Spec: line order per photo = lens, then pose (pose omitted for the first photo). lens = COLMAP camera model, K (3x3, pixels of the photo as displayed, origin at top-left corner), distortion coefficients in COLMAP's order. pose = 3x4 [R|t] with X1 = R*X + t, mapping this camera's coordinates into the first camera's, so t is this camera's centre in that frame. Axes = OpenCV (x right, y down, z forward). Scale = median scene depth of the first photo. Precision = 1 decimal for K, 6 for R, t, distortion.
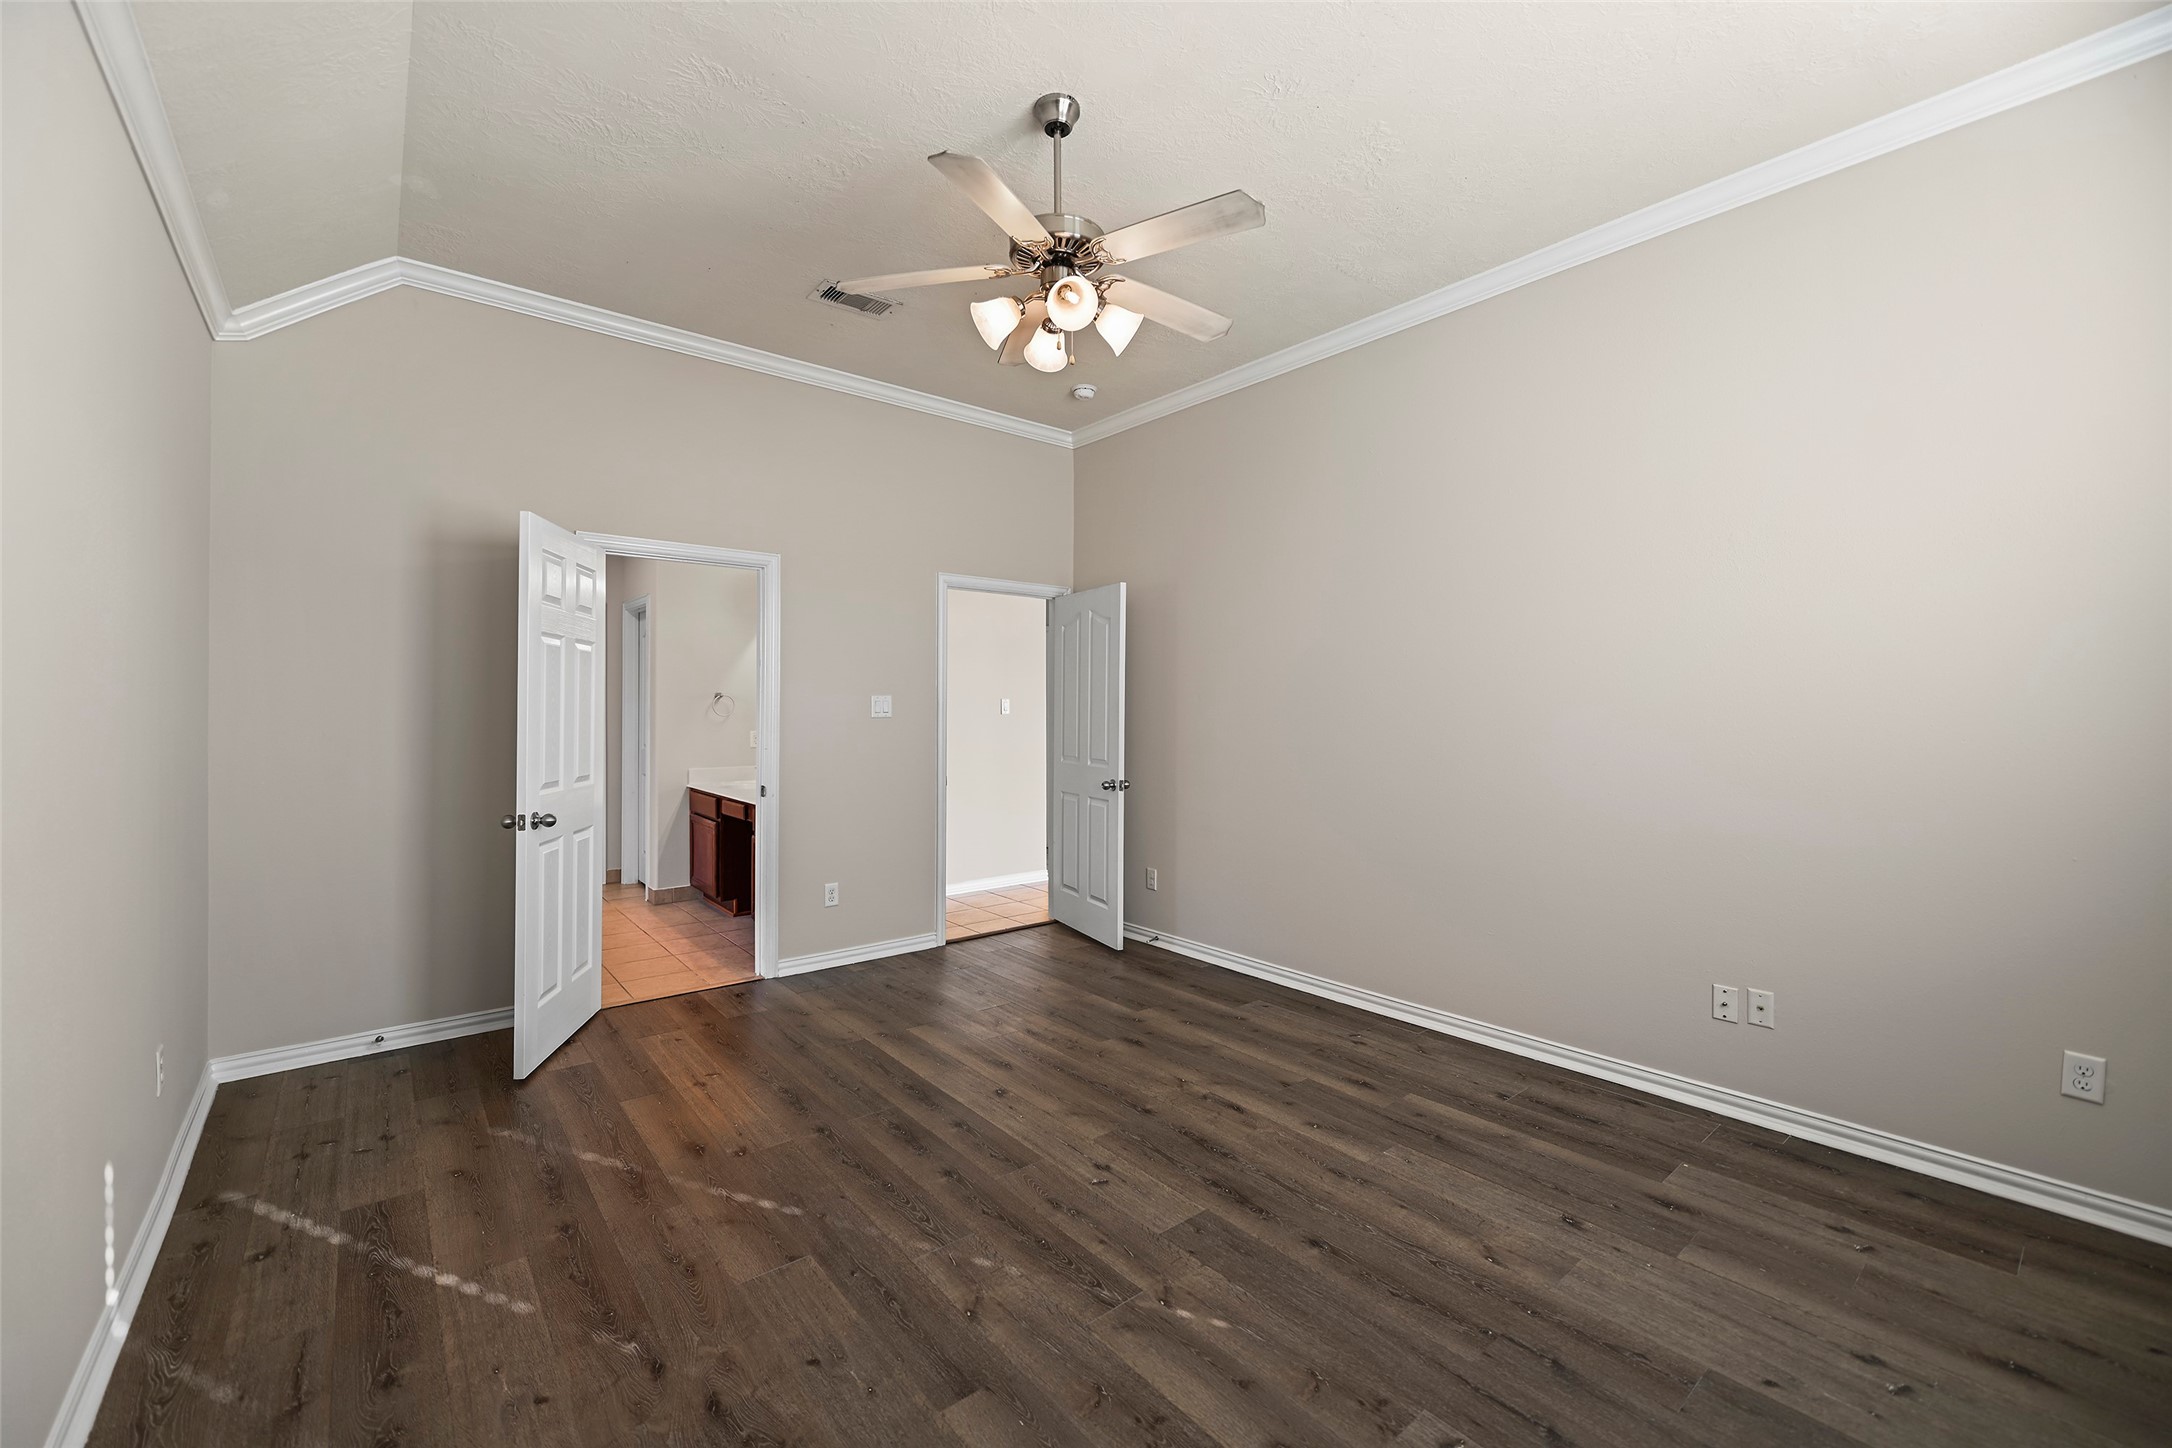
lens RADIAL K [[881.3, 0, 1086.0], [0, 881.3, 724.0], [0, 0, 1]] dist [-0.000221, -0.000129]
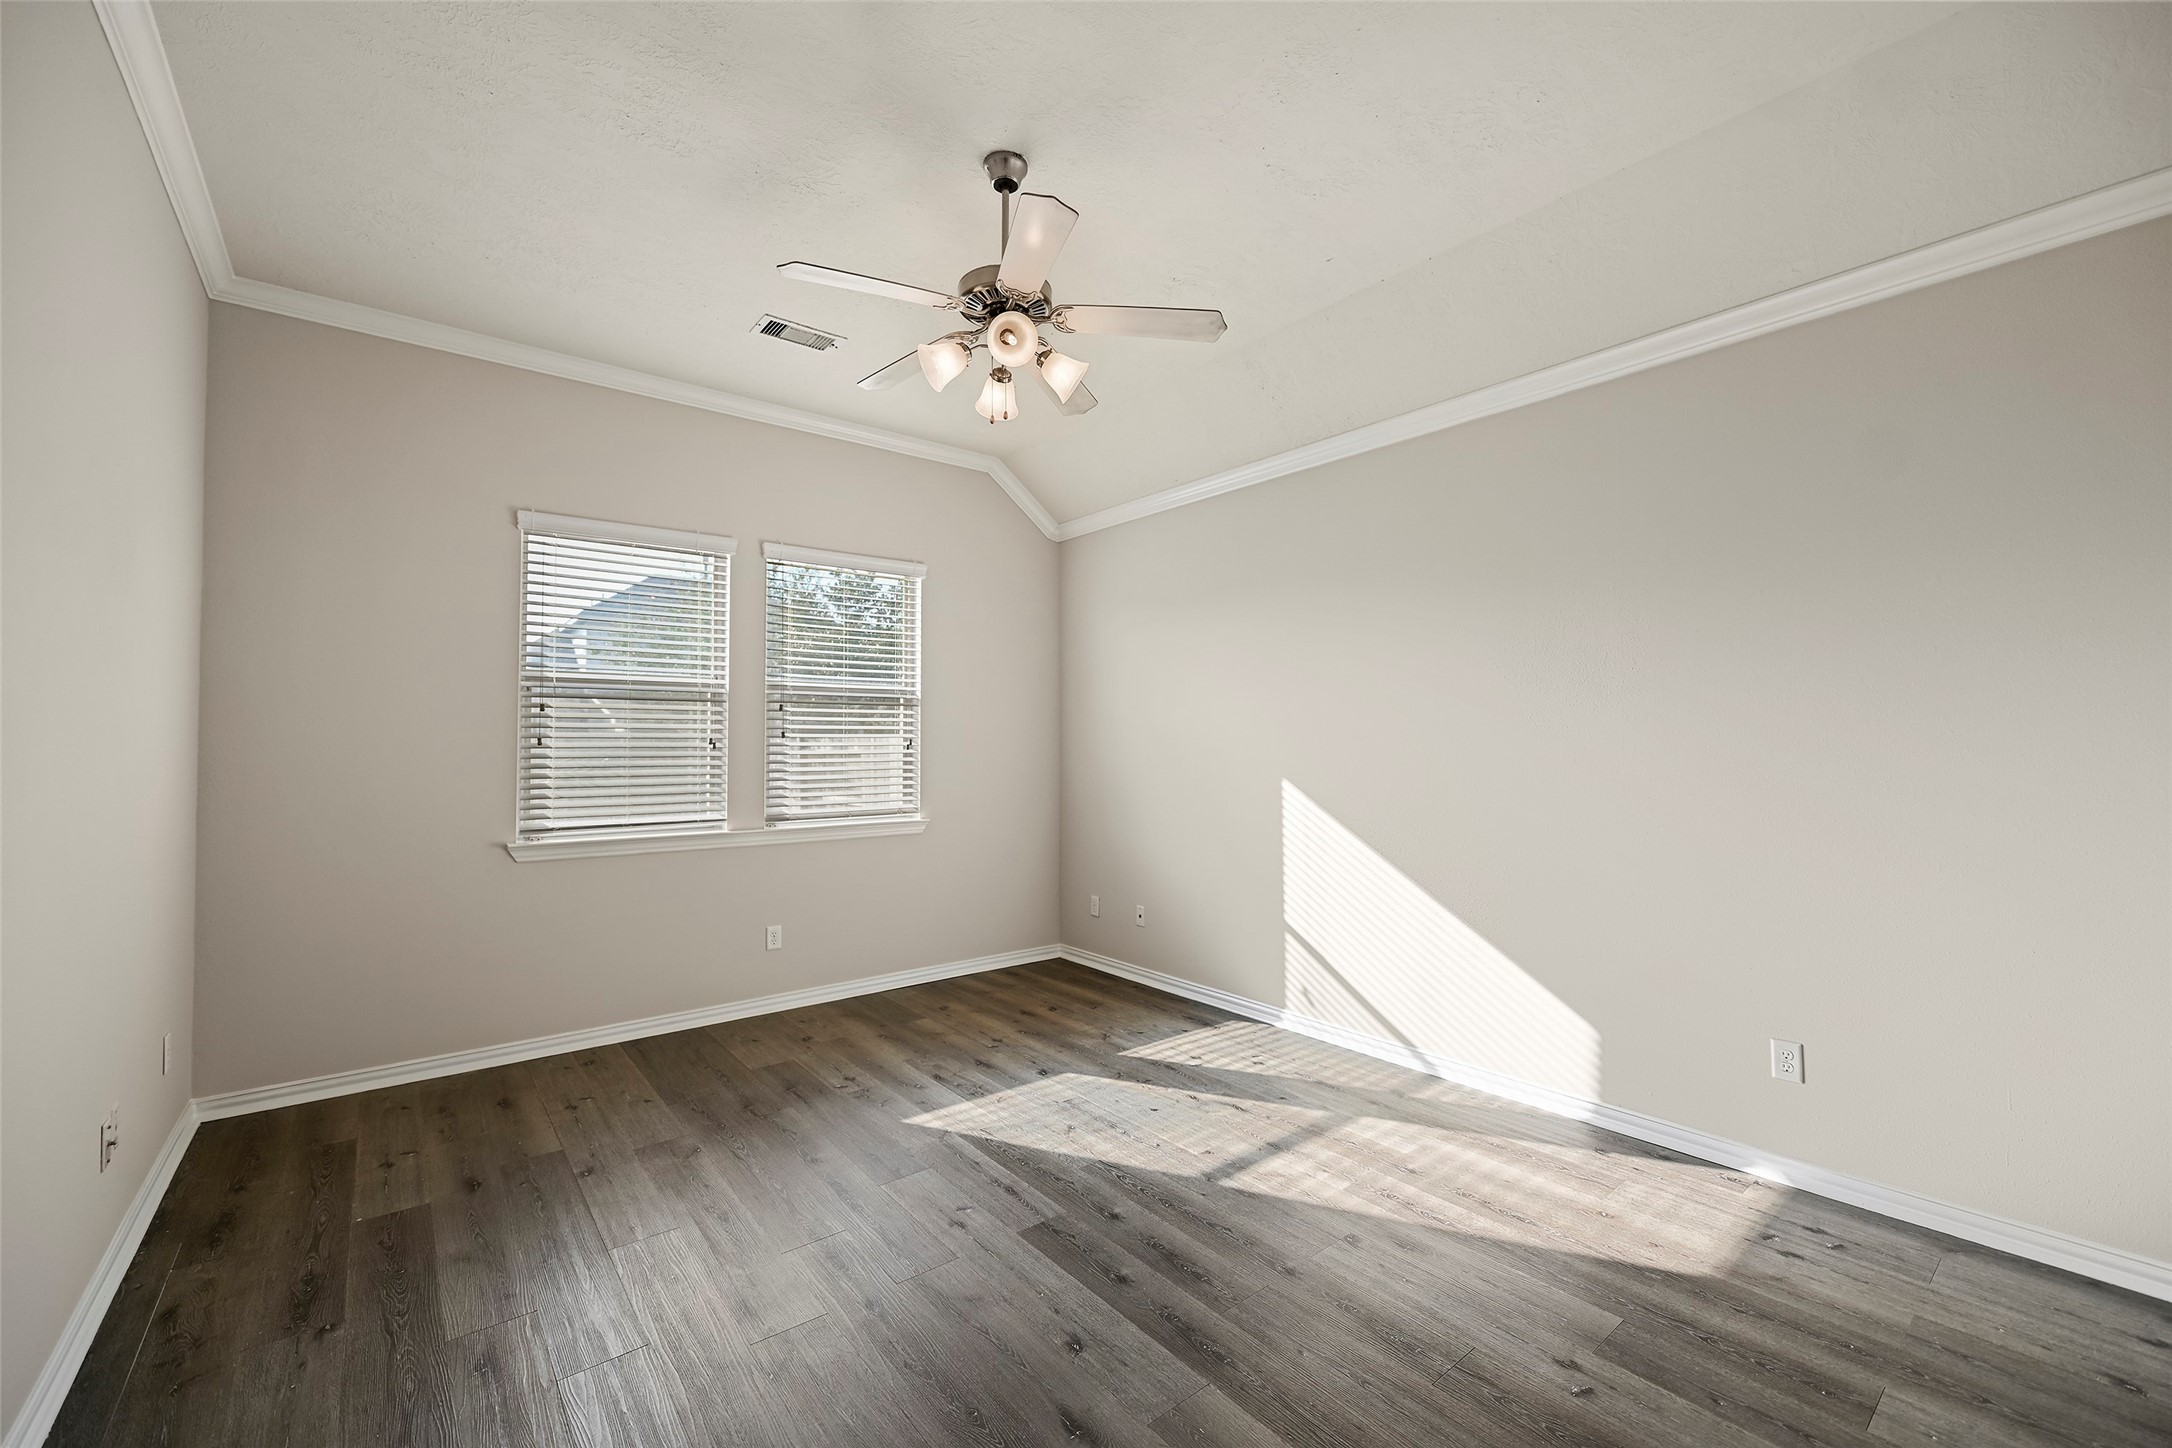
lens RADIAL K [[881.3, 0, 1086.0], [0, 881.3, 724.0], [0, 0, 1]] dist [-0.000221, -0.000129]
pose [[-0.999948, -0.000186, 0.010192, -0.145125], [-0.000257, 0.999976, -0.006987, -0.043605], [-0.010191, -0.006990, -0.999924, 2.164527]]
